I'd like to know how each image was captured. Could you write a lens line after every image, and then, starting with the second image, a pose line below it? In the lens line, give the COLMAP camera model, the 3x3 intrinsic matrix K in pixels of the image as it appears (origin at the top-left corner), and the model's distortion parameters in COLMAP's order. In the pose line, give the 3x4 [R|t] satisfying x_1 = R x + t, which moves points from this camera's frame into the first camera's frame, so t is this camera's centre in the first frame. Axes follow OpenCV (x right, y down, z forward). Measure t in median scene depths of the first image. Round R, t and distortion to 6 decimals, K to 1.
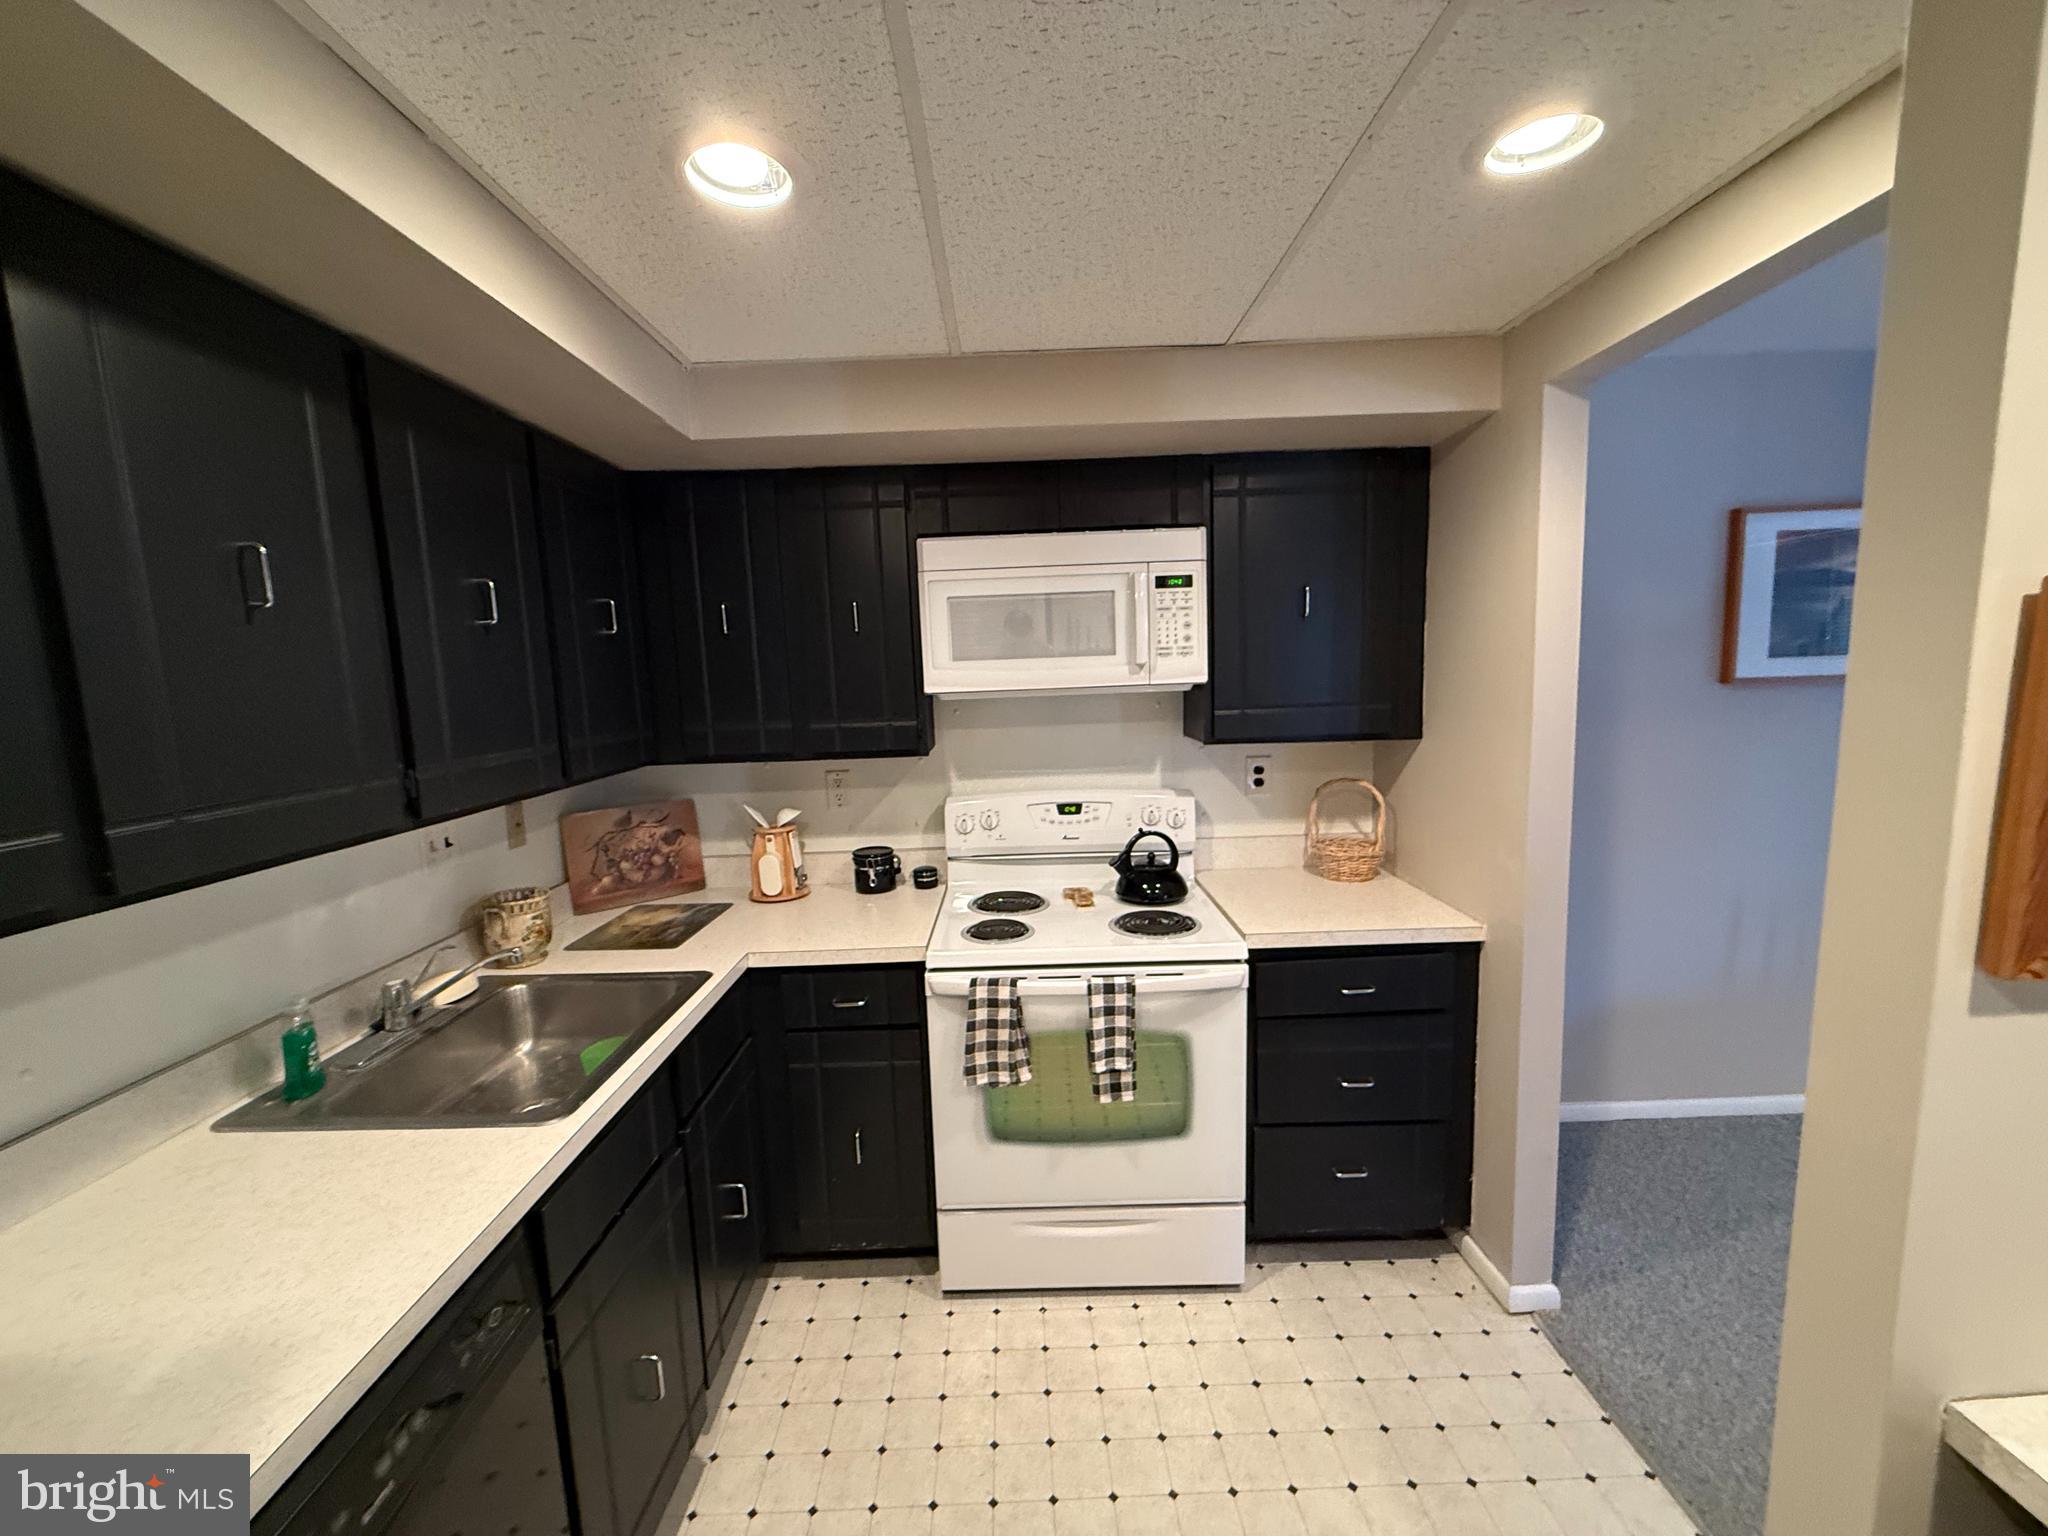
lens RADIAL K [[811.2, 0, 1019.7], [0, 811.2, 771.2], [0, 0, 1]] dist [-0.001459, -0.000029]
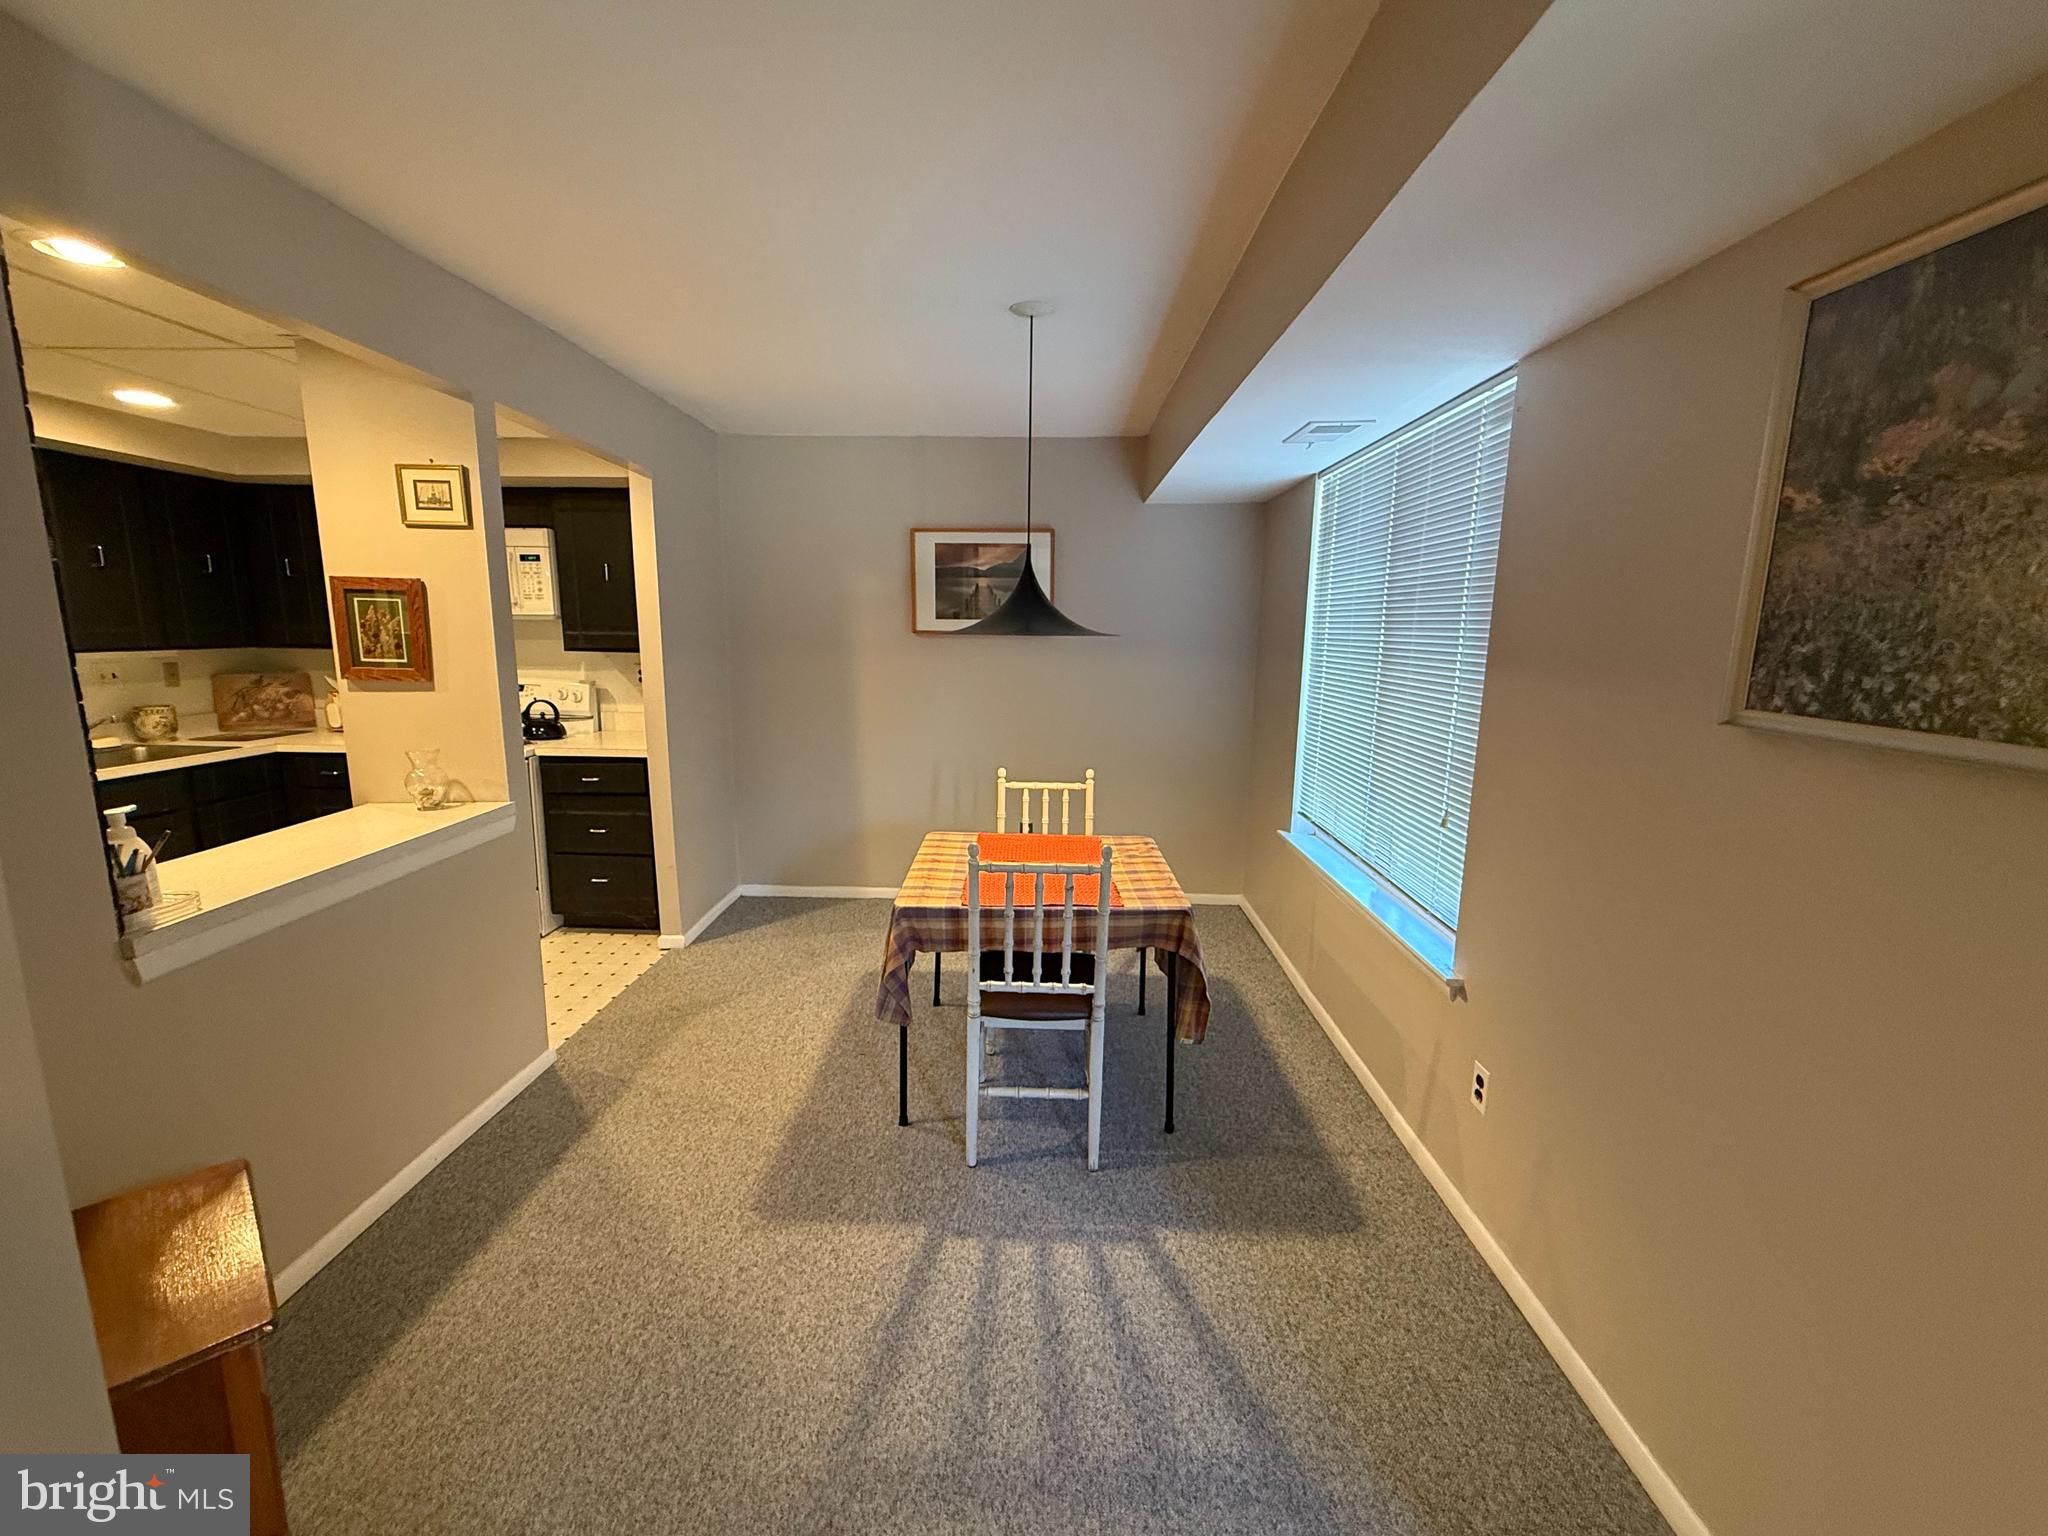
lens RADIAL K [[843.9, 0, 1018.5], [0, 843.9, 770.0], [0, 0, 1]] dist [-0.001367, -0.000059]
pose [[0.998617, 0.050485, -0.014655, 1.234809], [-0.049834, 0.997880, 0.041857, 0.098272], [0.016737, -0.041069, 0.999016, -0.820906]]
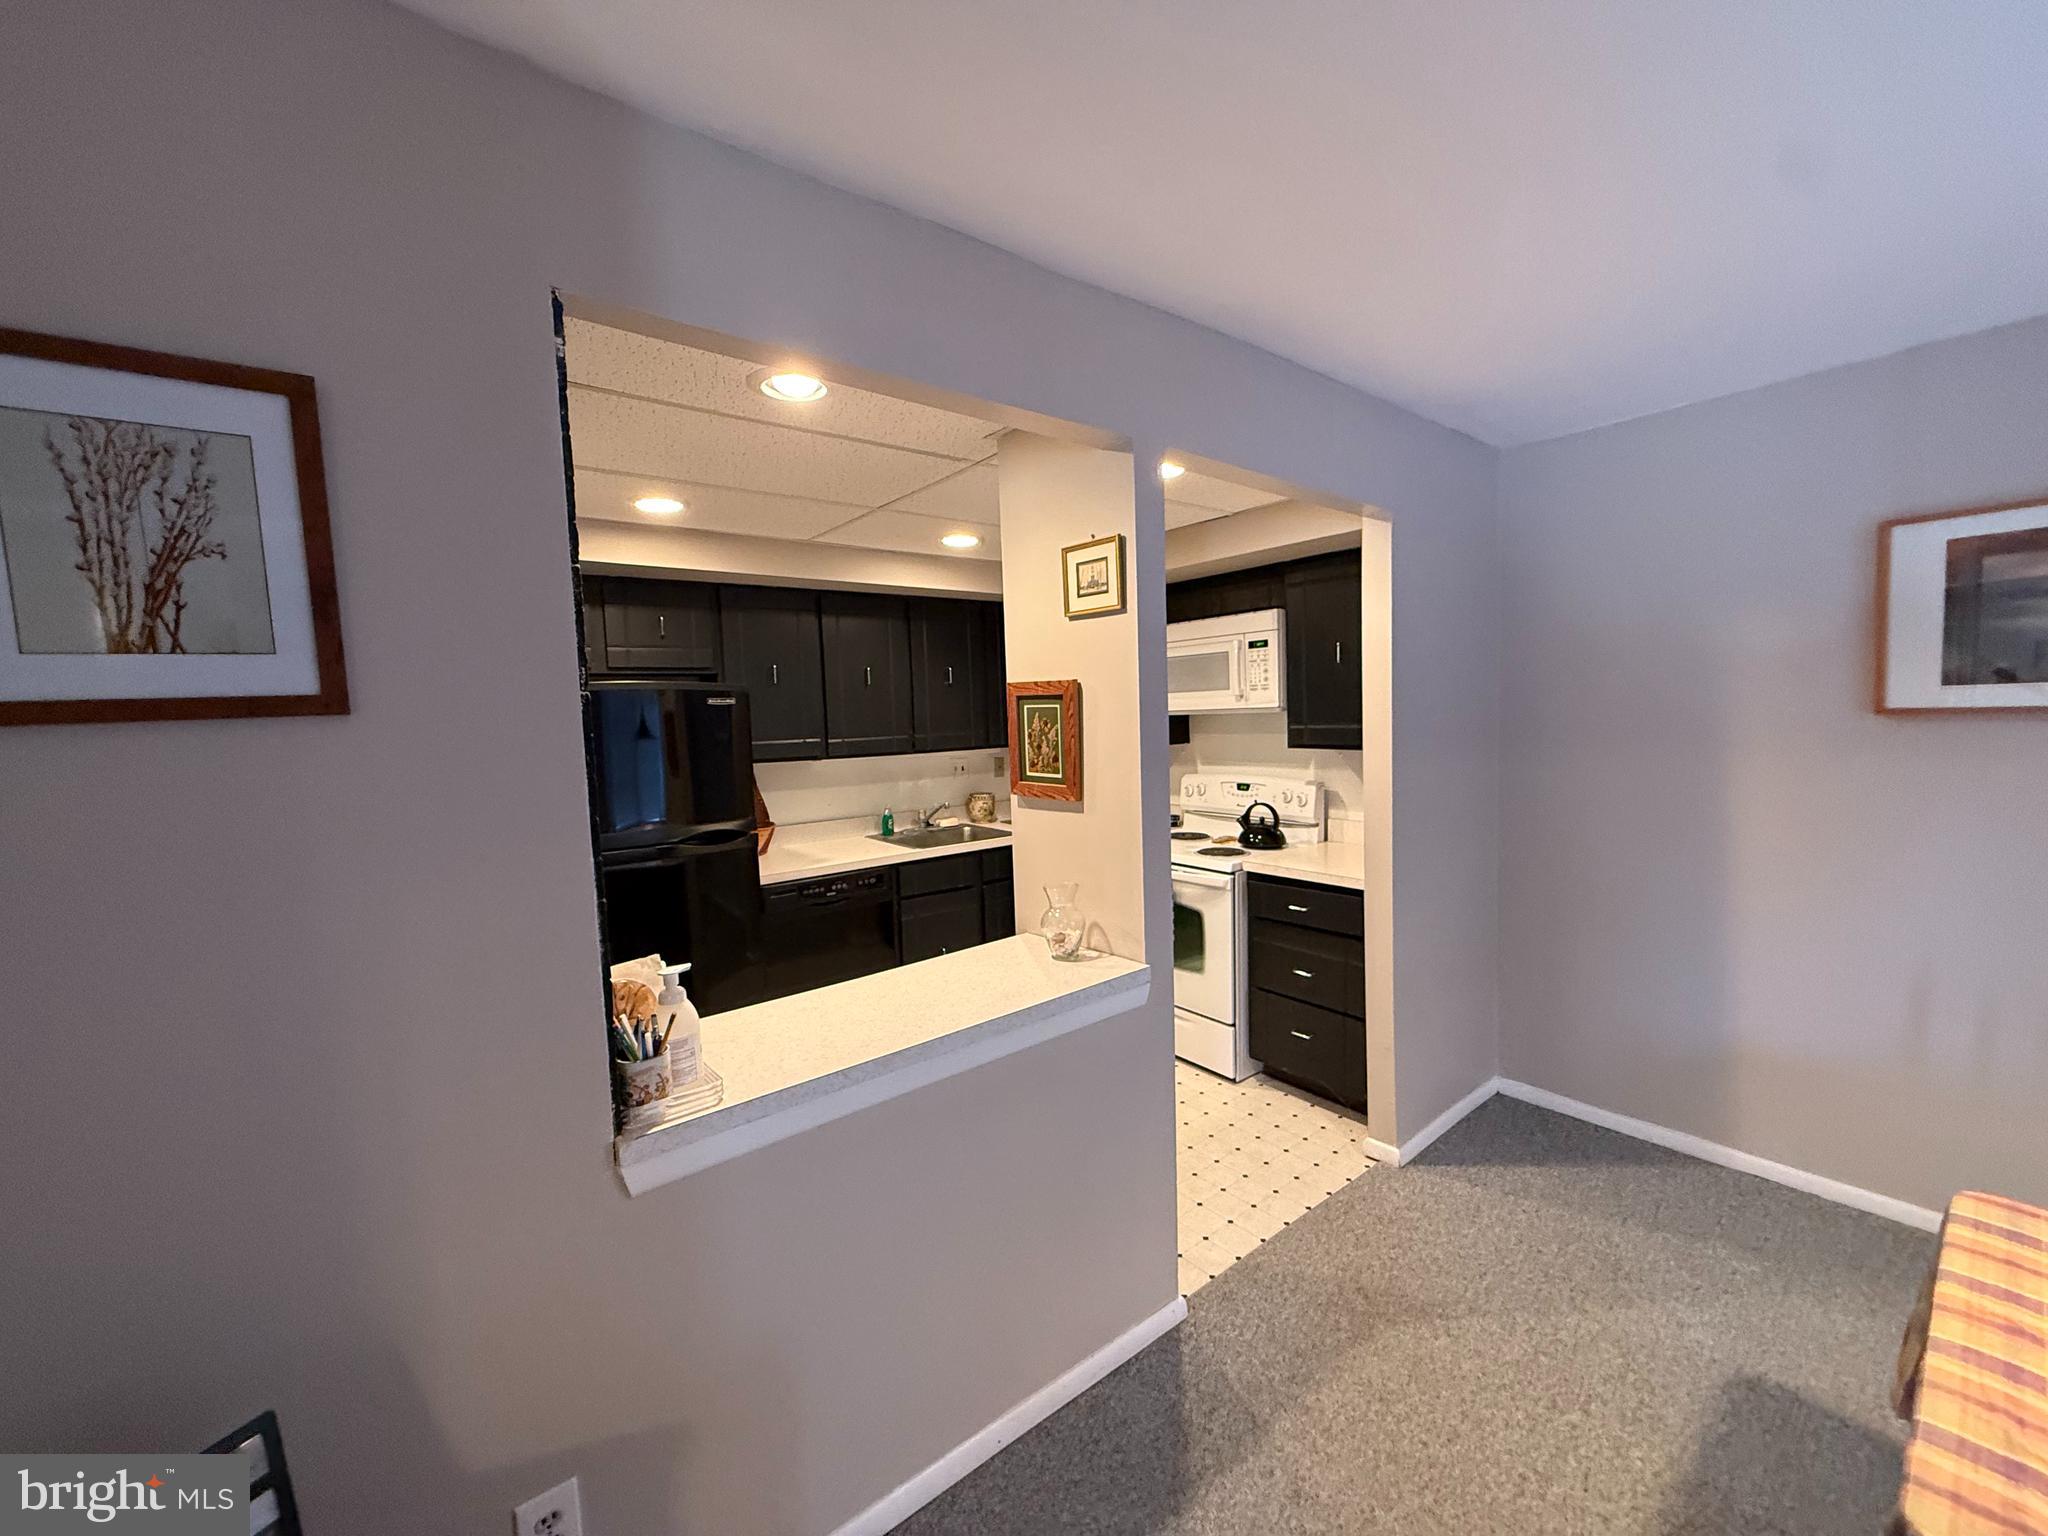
lens RADIAL K [[811.2, 0, 1019.7], [0, 811.2, 771.2], [0, 0, 1]] dist [-0.001459, -0.000029]
pose [[0.614576, 0.072366, -0.785531, 1.091323], [-0.088559, 0.995818, 0.022453, 0.020513], [0.783871, 0.055767, 0.618415, -0.321751]]
